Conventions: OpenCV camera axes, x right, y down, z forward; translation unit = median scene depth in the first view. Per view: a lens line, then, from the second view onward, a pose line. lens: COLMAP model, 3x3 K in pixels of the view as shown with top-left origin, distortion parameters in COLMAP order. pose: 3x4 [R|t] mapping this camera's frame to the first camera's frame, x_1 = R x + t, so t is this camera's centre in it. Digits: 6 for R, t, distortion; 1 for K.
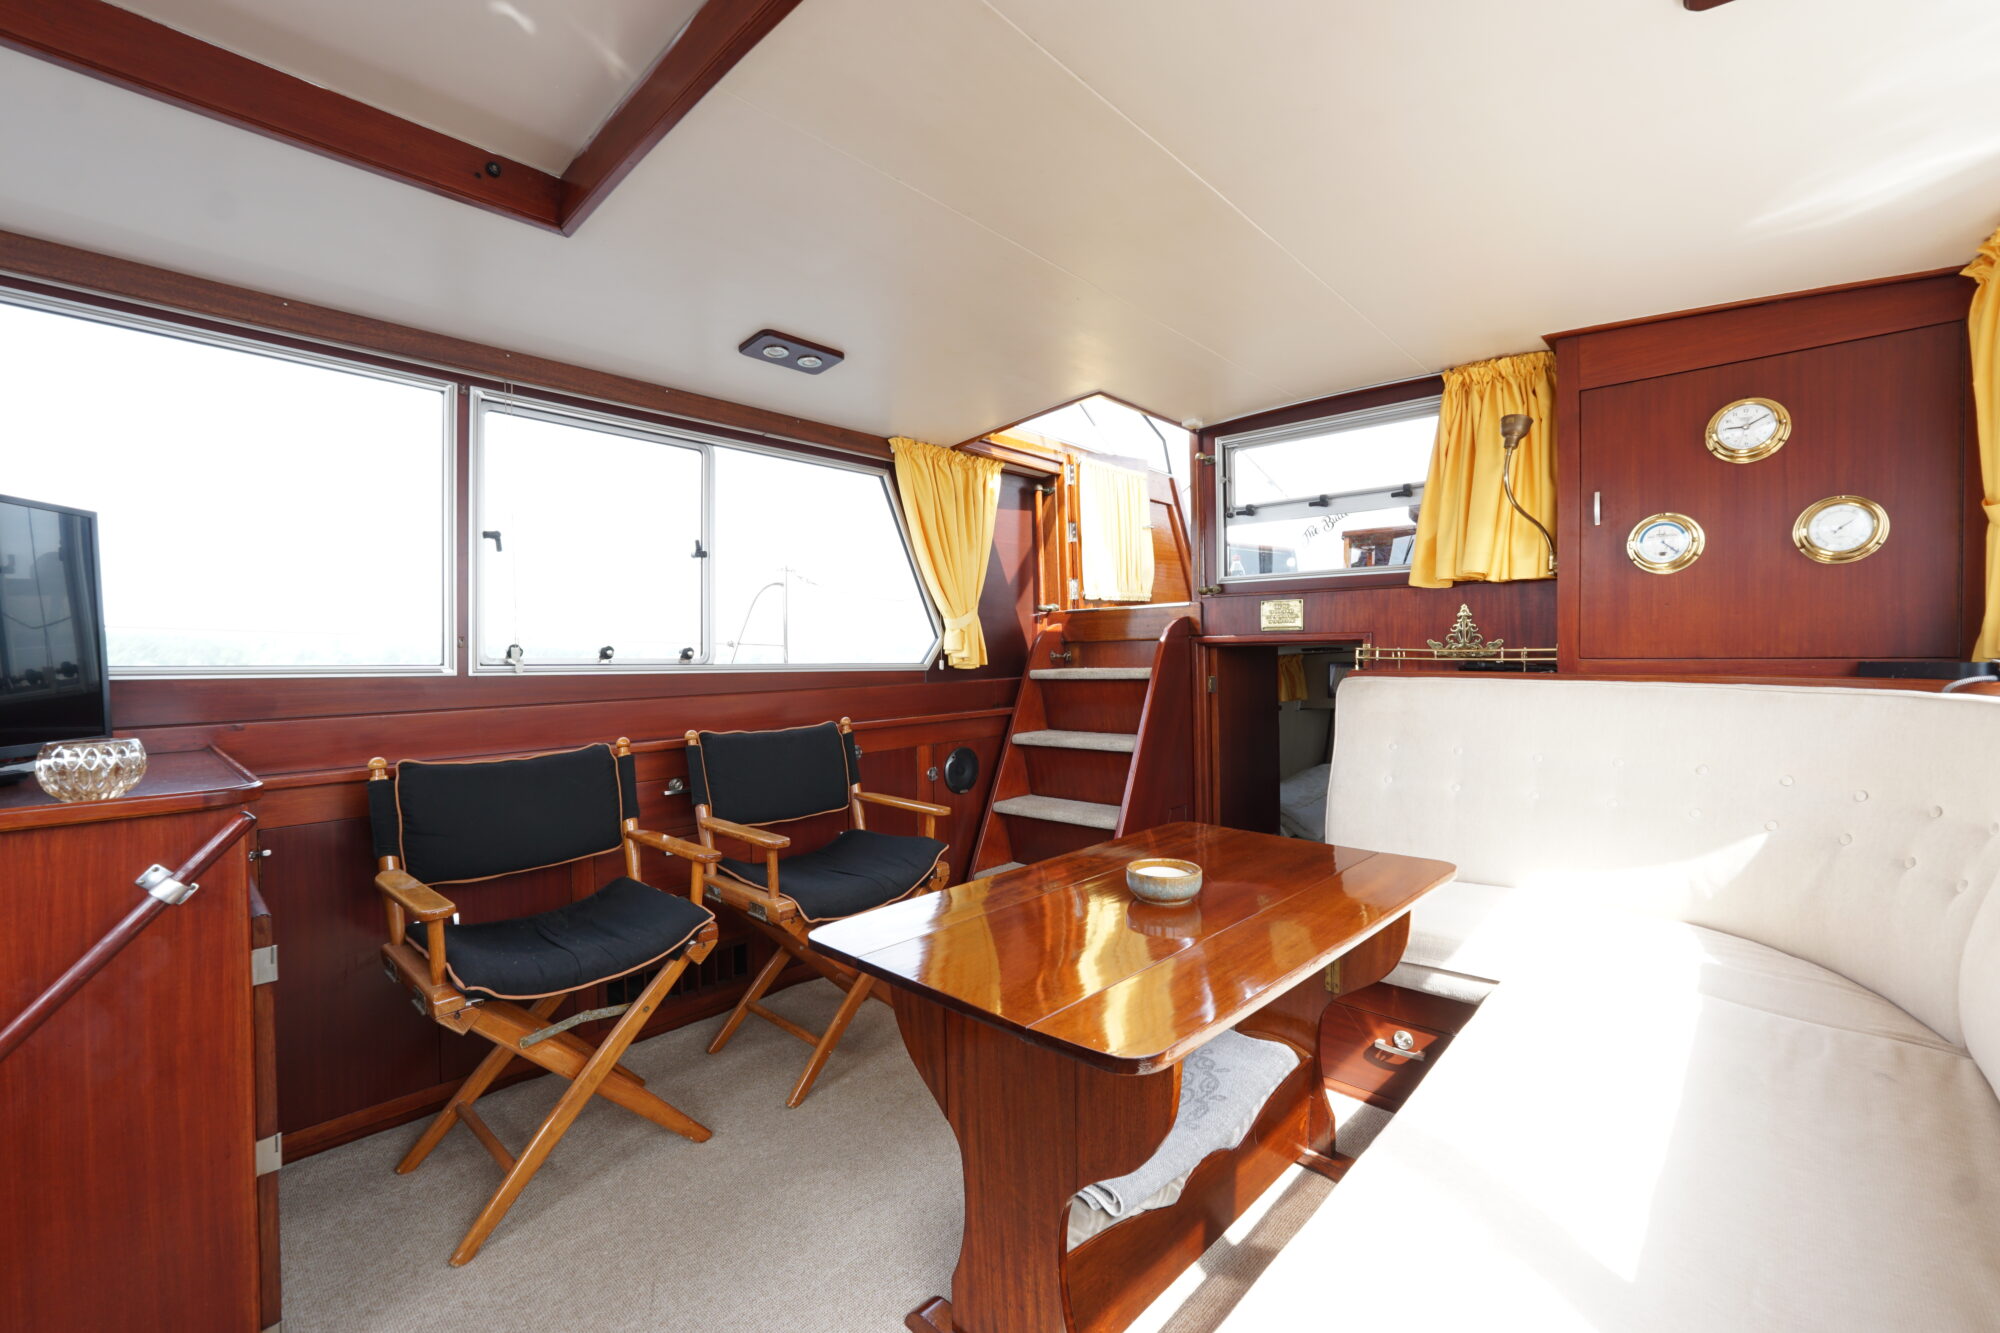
lens RADIAL K [[839.2, 0, 1001.5], [0, 839.2, 662.5], [0, 0, 1]] dist [-0.013709, 0.004895]
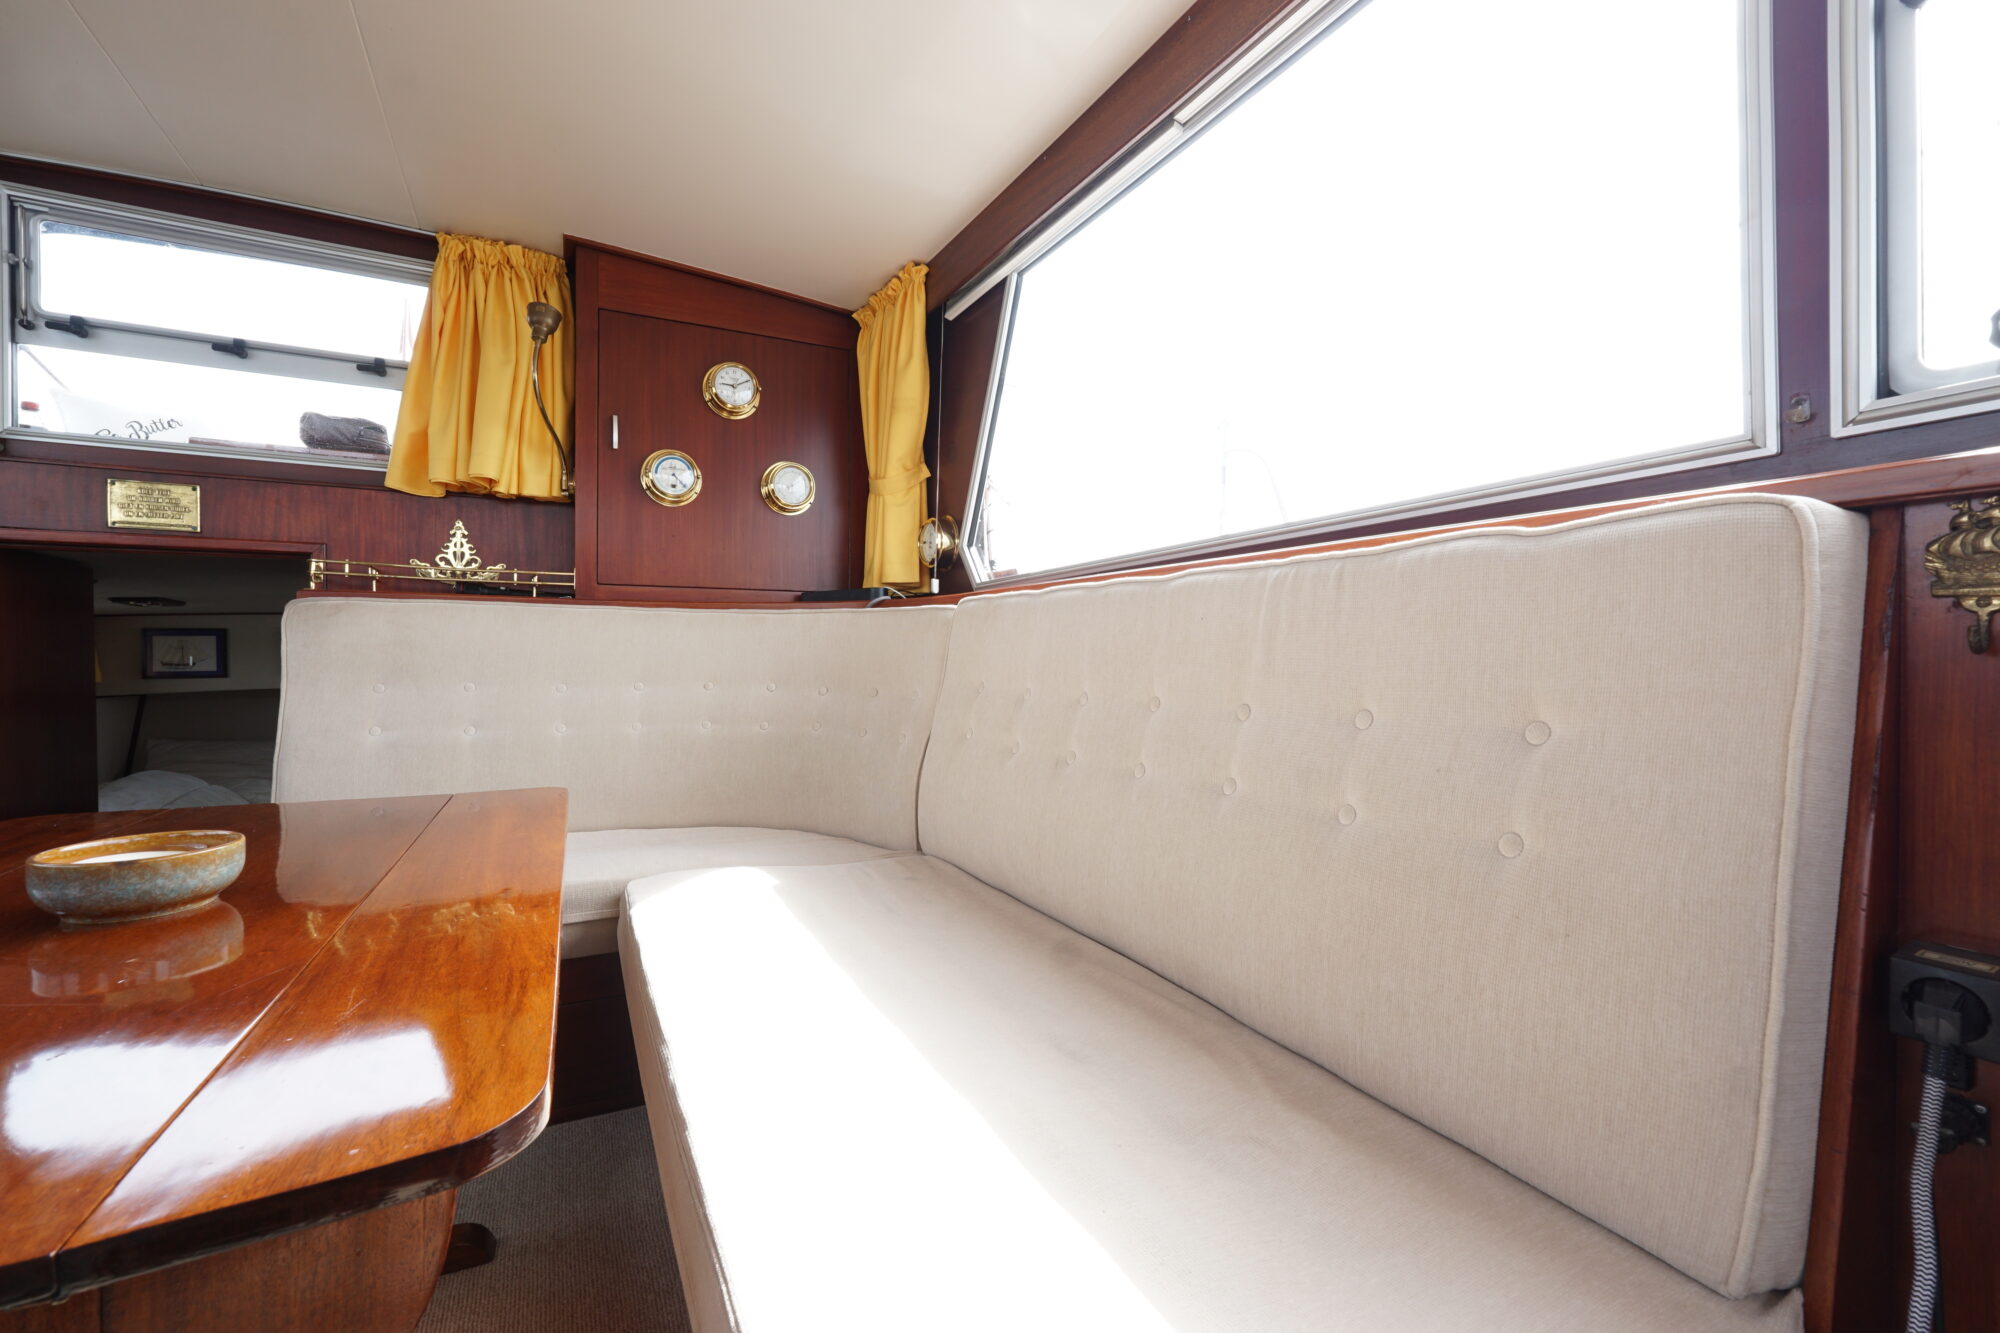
lens RADIAL K [[839.2, 0, 998.8], [0, 839.2, 666.9], [0, 0, 1]] dist [-0.013709, 0.004895]
pose [[0.329670, -0.001459, 0.944095, -0.066838], [0.008159, 0.999966, -0.001303, 0.089543], [-0.944061, 0.008133, 0.329671, 0.220550]]
